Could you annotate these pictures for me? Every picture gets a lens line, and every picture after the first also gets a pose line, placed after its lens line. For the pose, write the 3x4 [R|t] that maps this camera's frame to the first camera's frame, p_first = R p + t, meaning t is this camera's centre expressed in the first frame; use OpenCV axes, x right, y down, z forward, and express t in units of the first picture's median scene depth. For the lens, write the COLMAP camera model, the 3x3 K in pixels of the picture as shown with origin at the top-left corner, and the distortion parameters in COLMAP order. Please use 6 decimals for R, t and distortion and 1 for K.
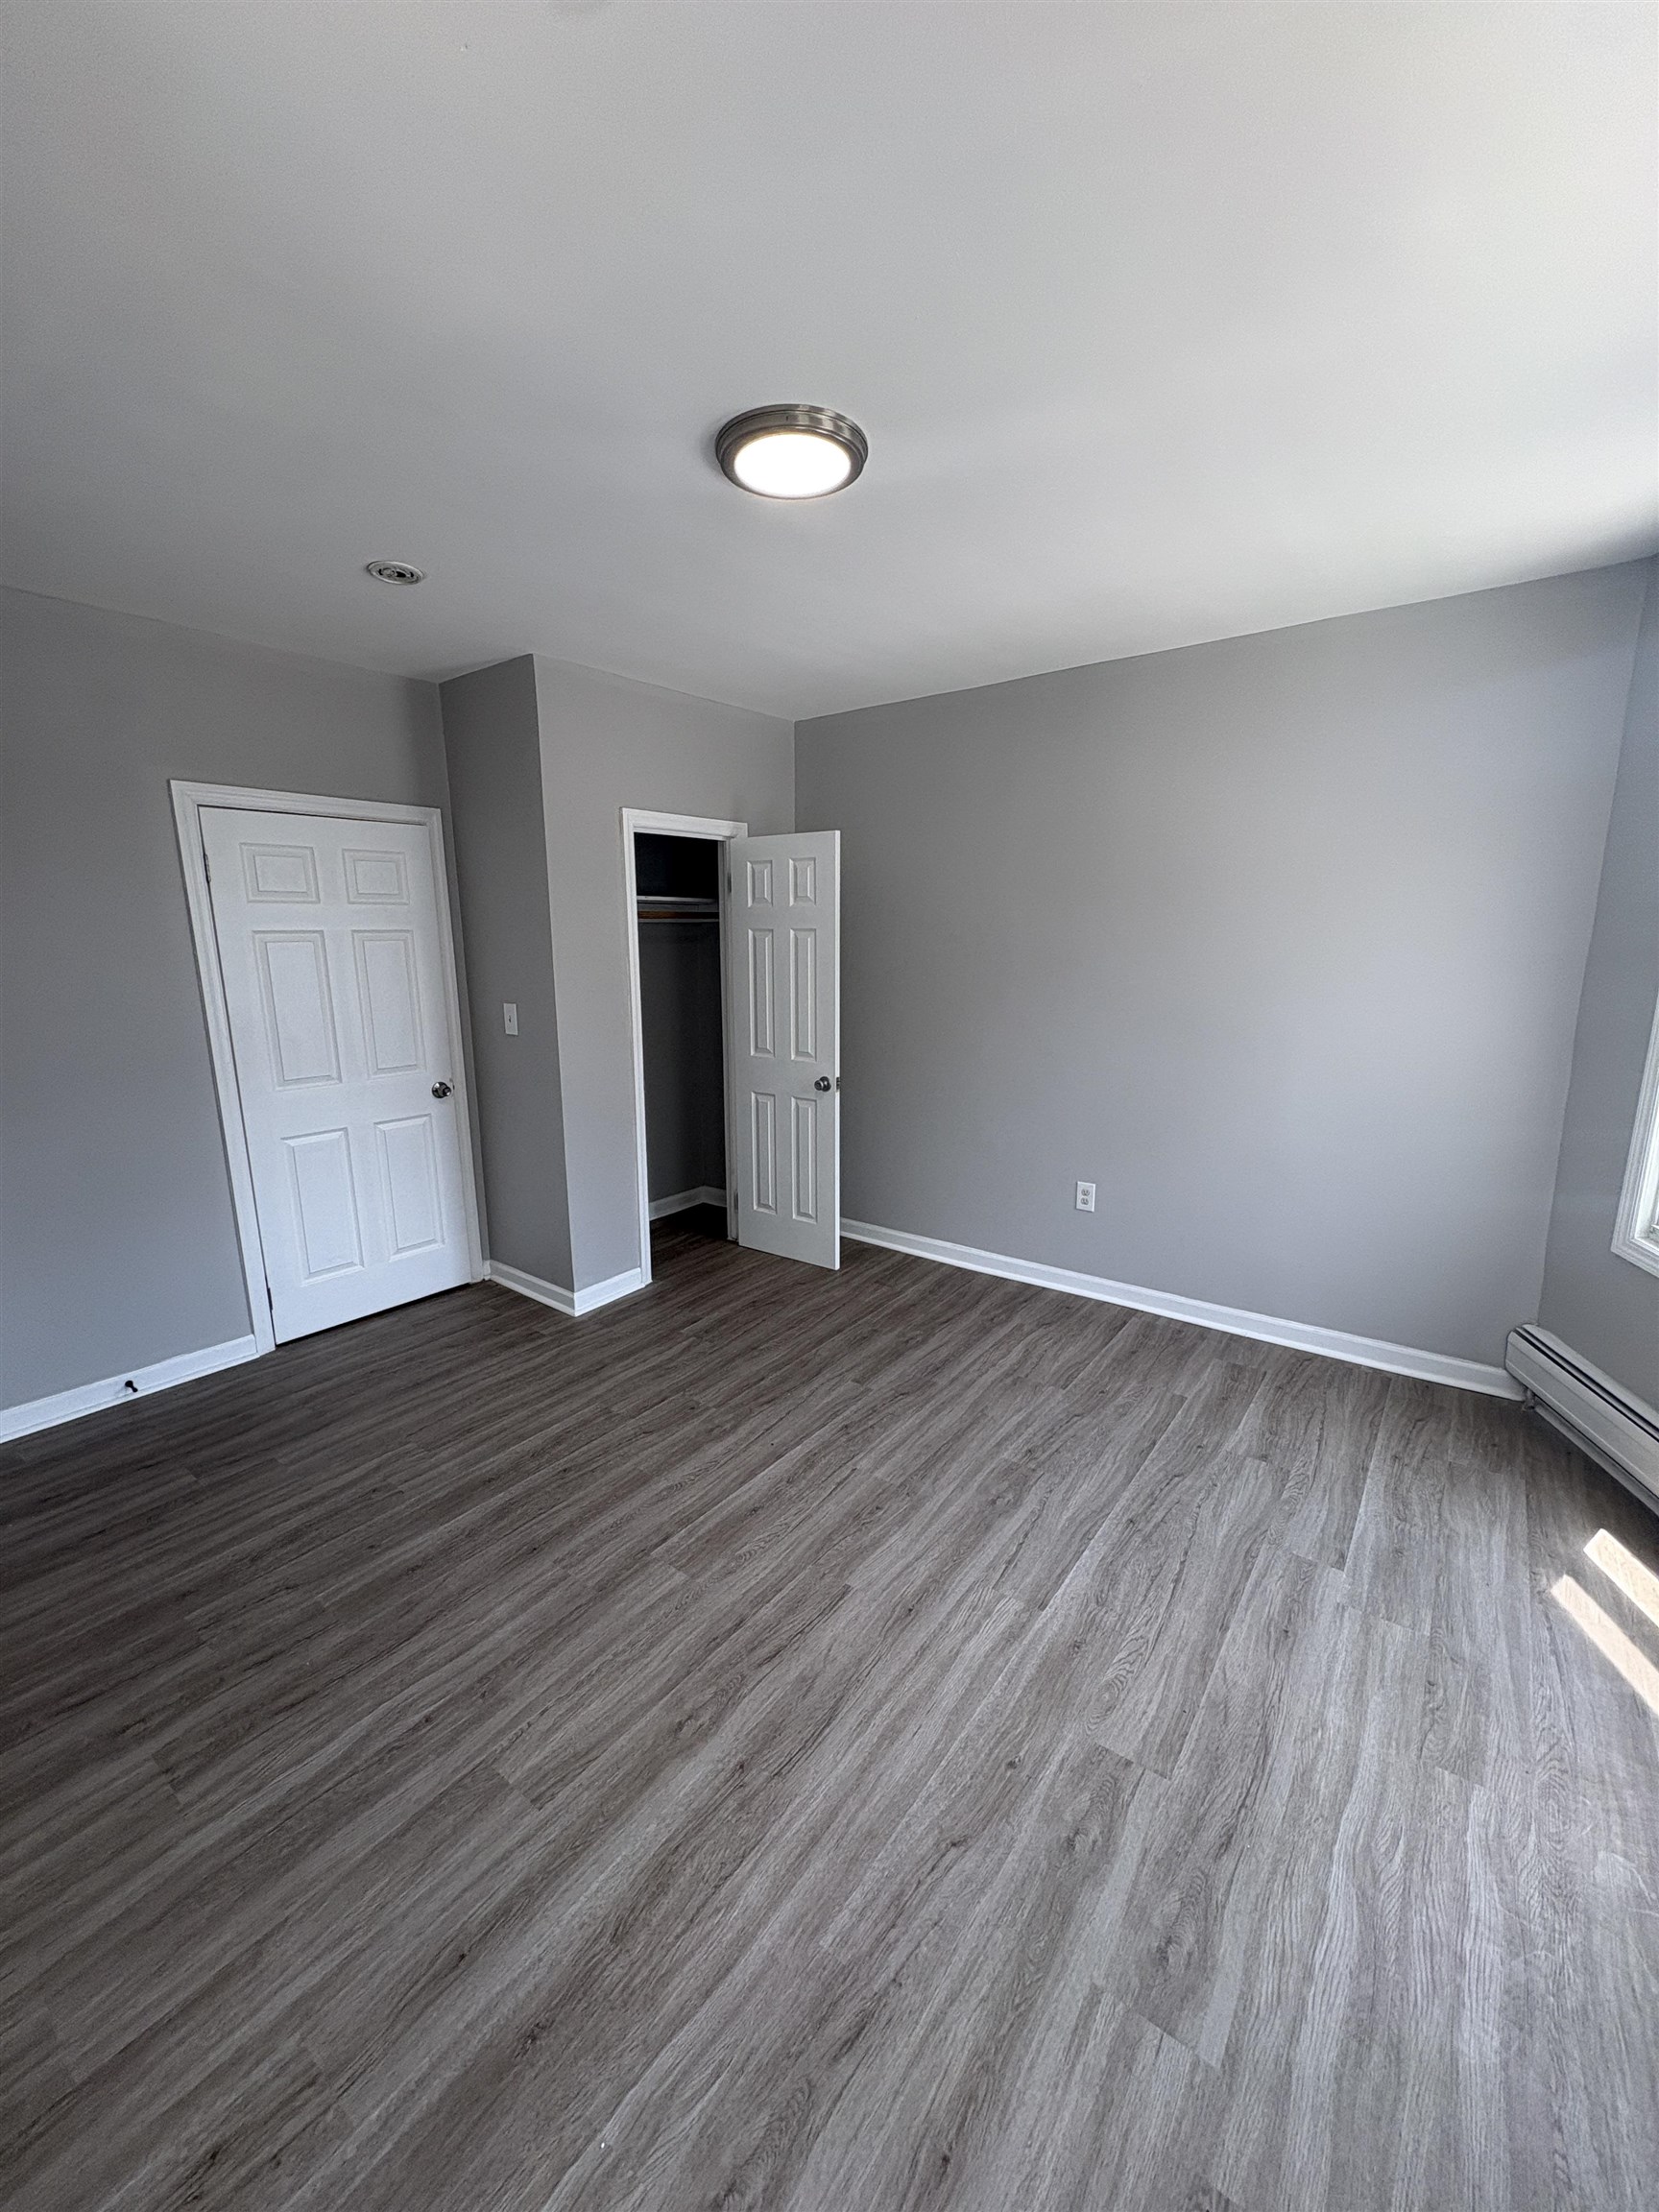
lens RADIAL K [[865.9, 0, 852.1], [0, 865.9, 1110.6], [0, 0, 1]] dist [0.001663, 0.000223]
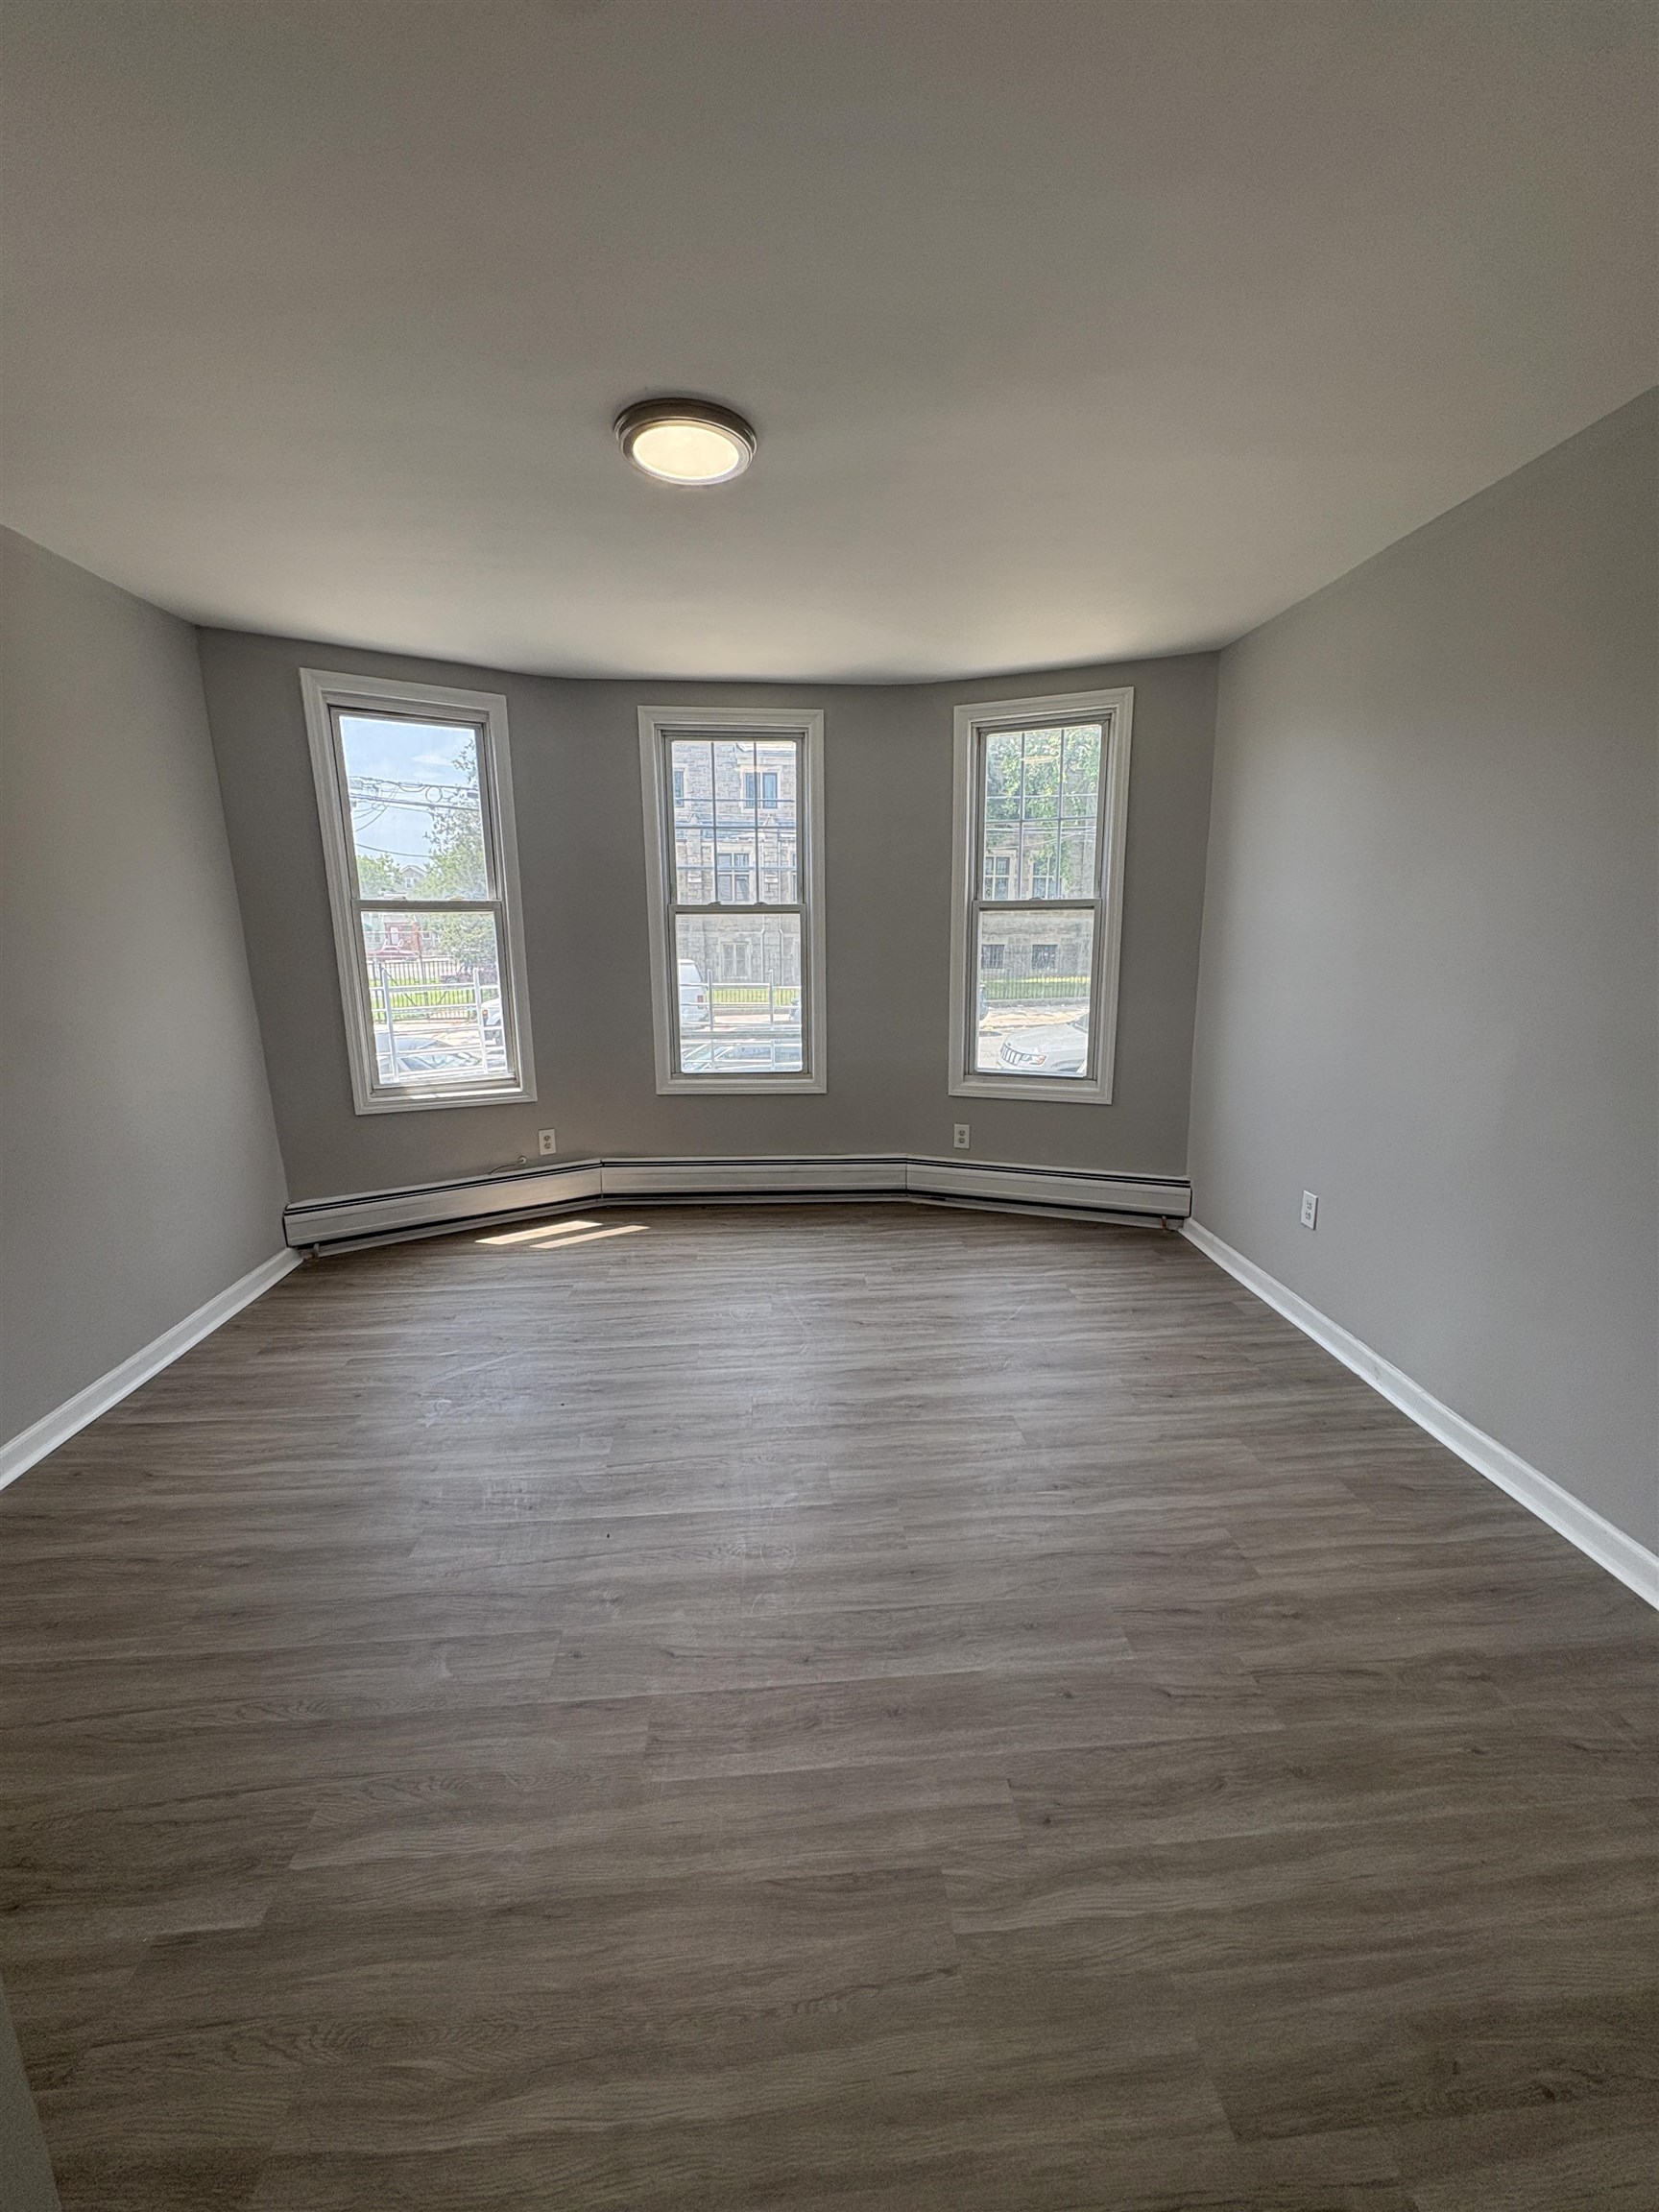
lens RADIAL K [[865.9, 0, 852.1], [0, 865.9, 1110.6], [0, 0, 1]] dist [0.001663, 0.000223]
pose [[-0.665486, -0.150695, 0.731040, -1.107138], [0.154579, 0.930349, 0.332499, -0.286568], [-0.730228, 0.334276, -0.595840, 1.741822]]
